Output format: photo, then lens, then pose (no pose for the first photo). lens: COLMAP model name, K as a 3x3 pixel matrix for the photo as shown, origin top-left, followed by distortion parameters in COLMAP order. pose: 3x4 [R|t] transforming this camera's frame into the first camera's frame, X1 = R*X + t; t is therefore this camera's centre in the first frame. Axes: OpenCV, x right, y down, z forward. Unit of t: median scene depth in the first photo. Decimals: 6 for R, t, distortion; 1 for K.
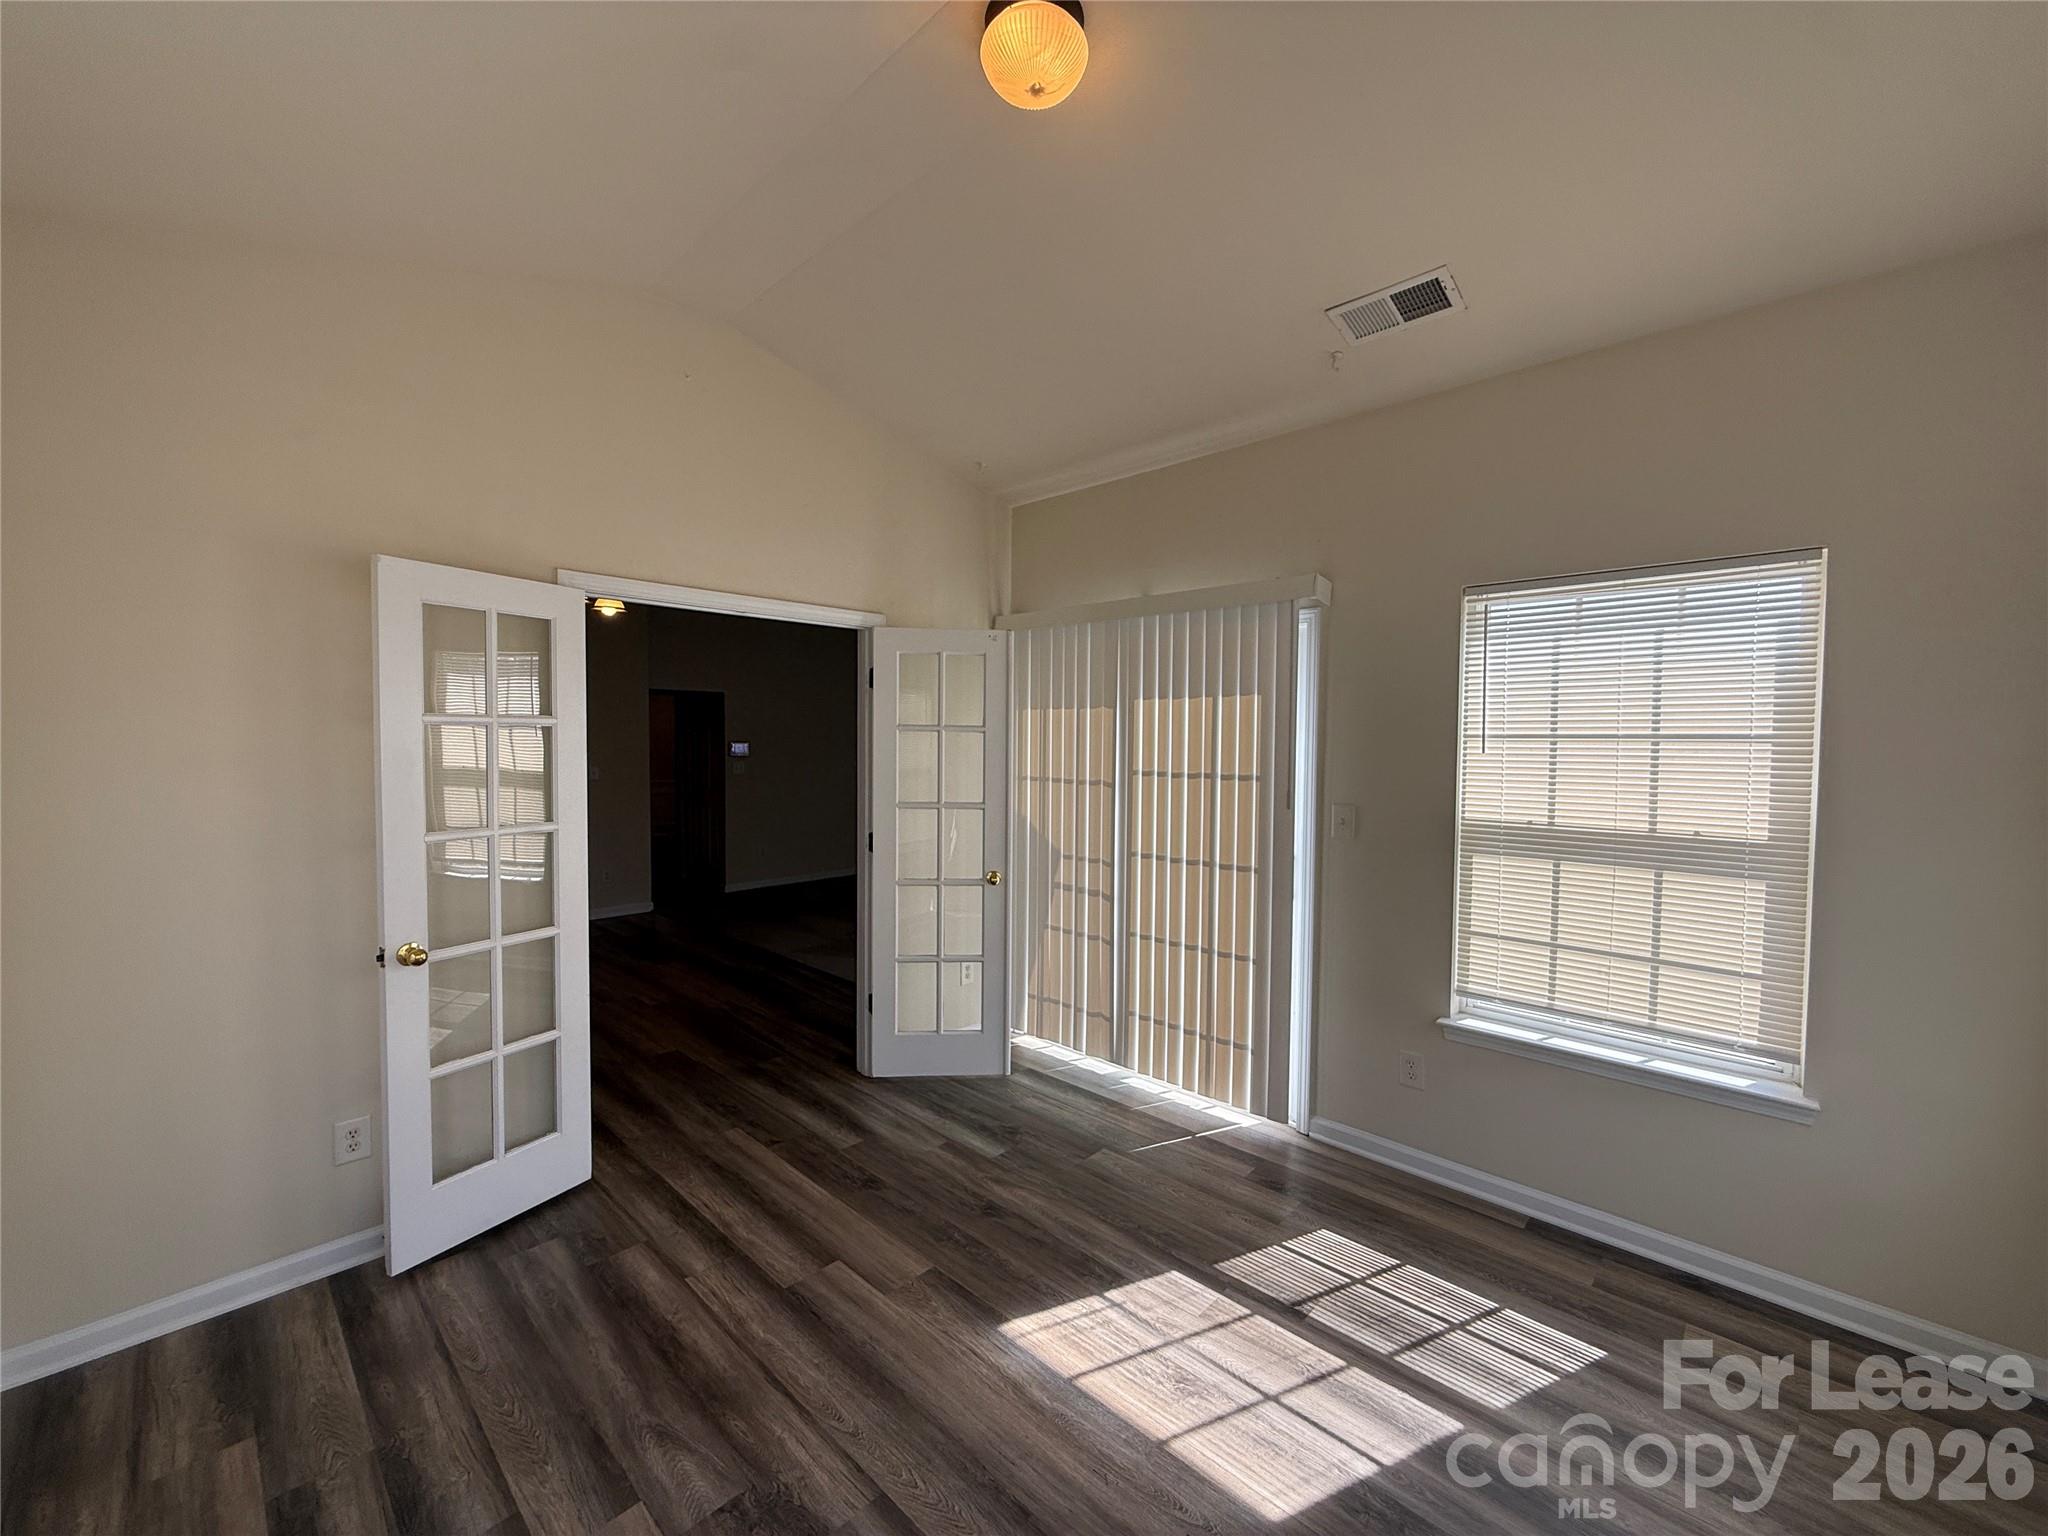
lens RADIAL K [[823.2, 0, 1034.4], [0, 823.2, 765.4], [0, 0, 1]] dist [-0.001474, 0.000150]
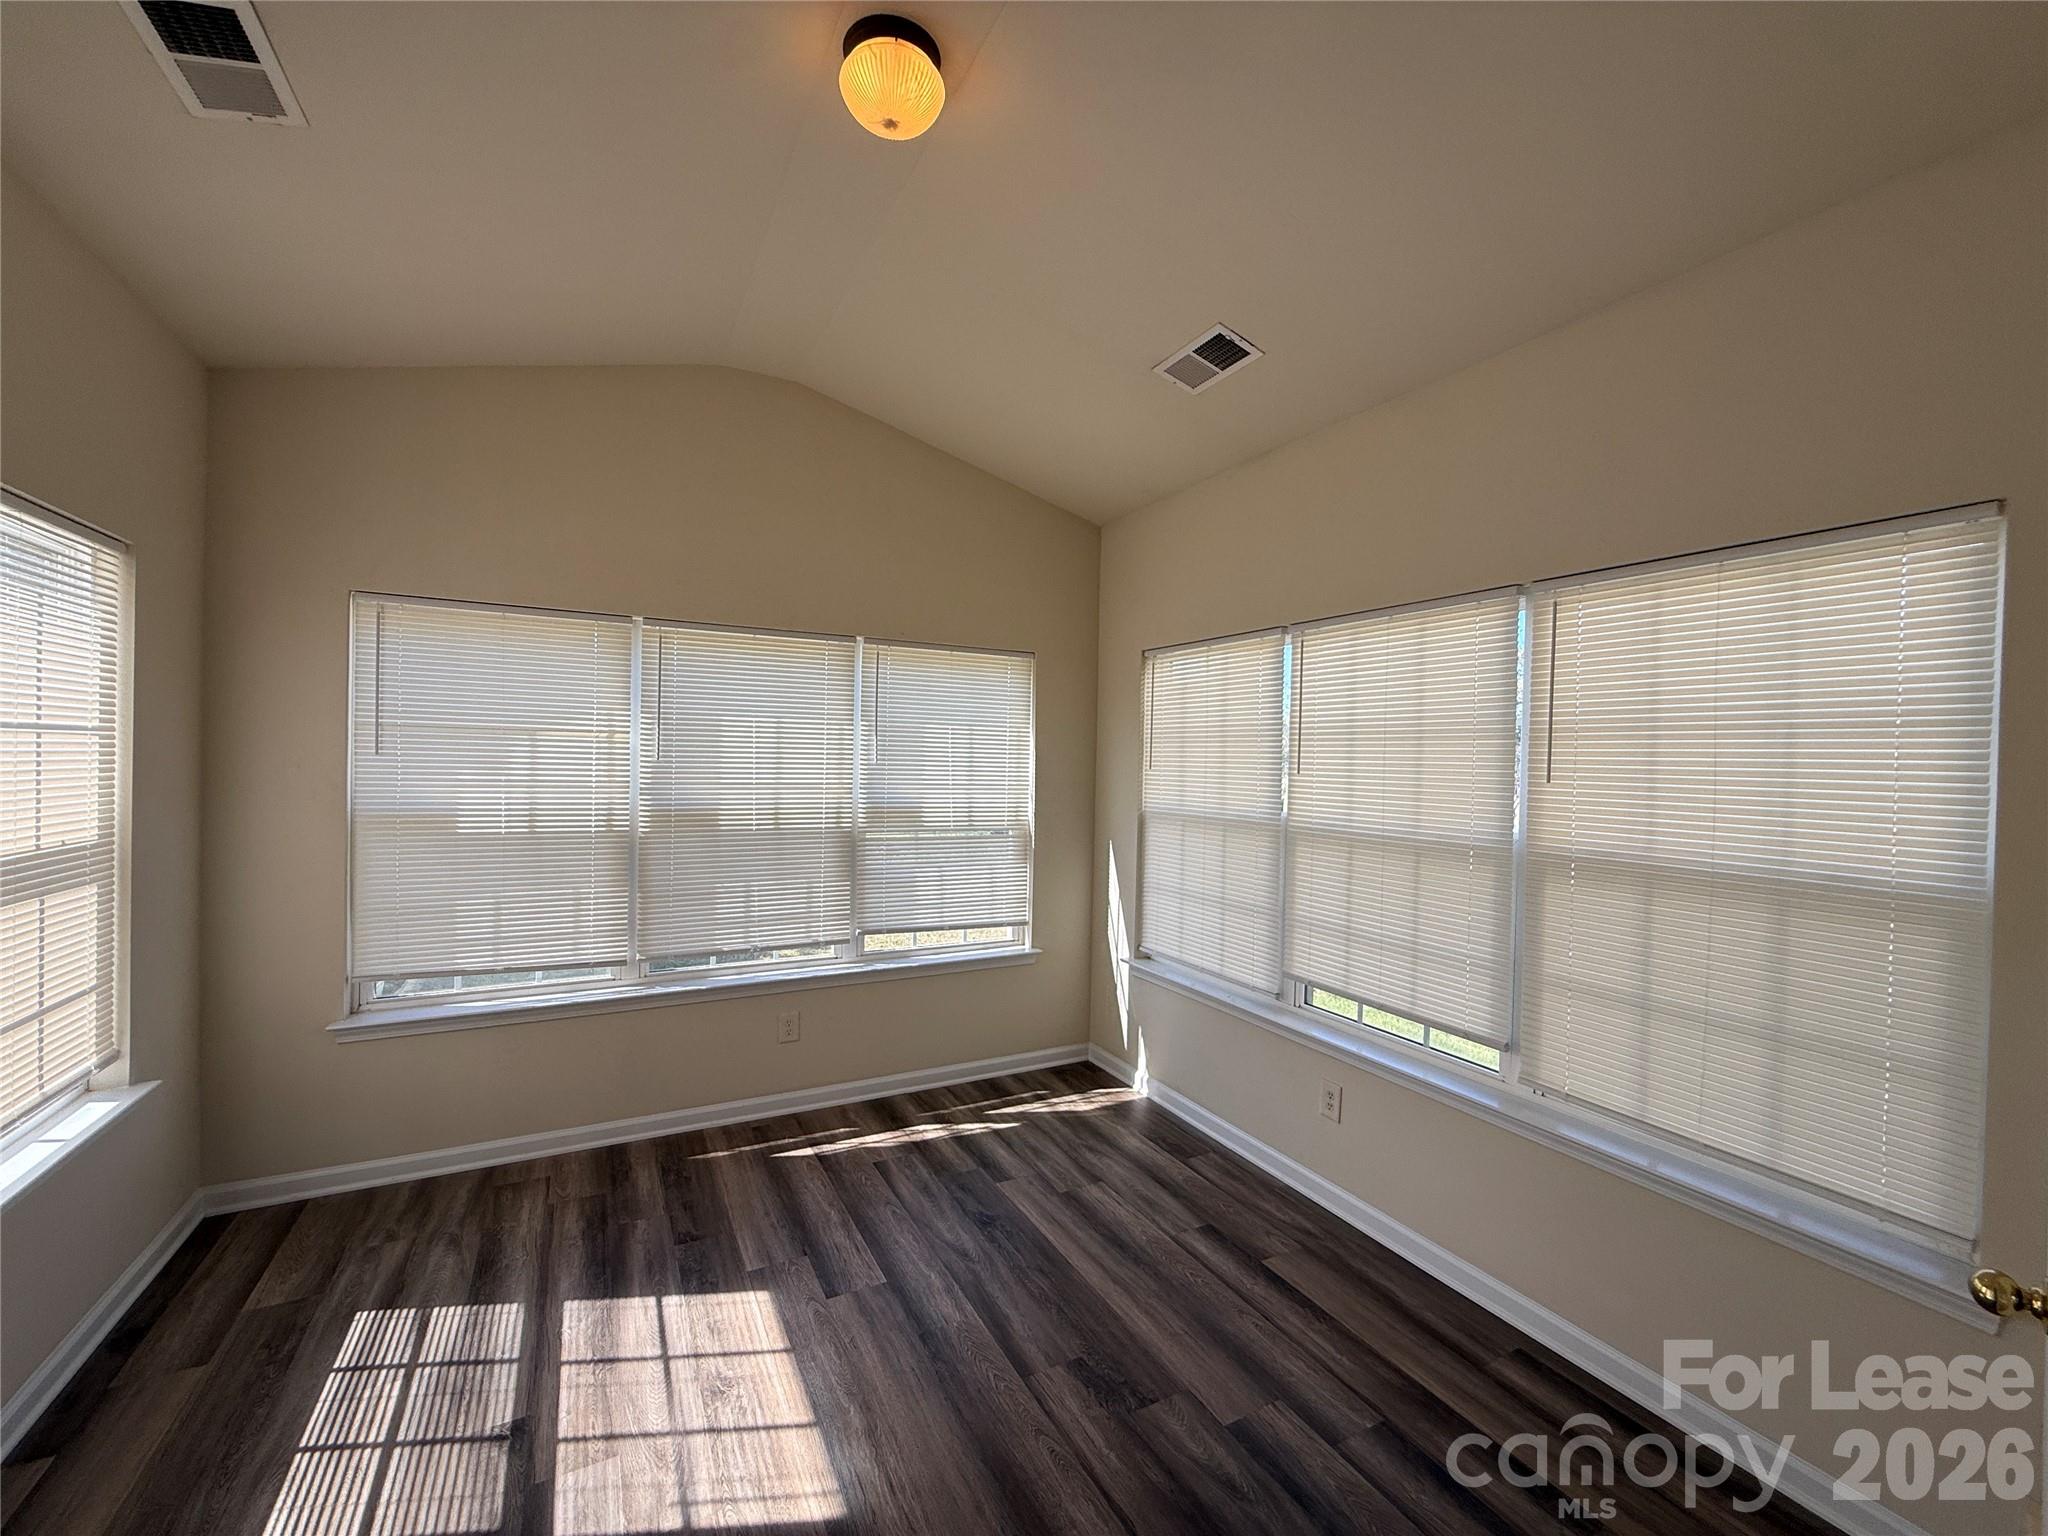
lens RADIAL K [[823.2, 0, 1026.5], [0, 823.2, 768.5], [0, 0, 1]] dist [-0.001474, 0.000150]
pose [[-0.947895, -0.027367, 0.317406, -0.470715], [-0.011690, 0.998620, 0.051191, -0.058083], [-0.318369, 0.044813, -0.946907, 1.802924]]
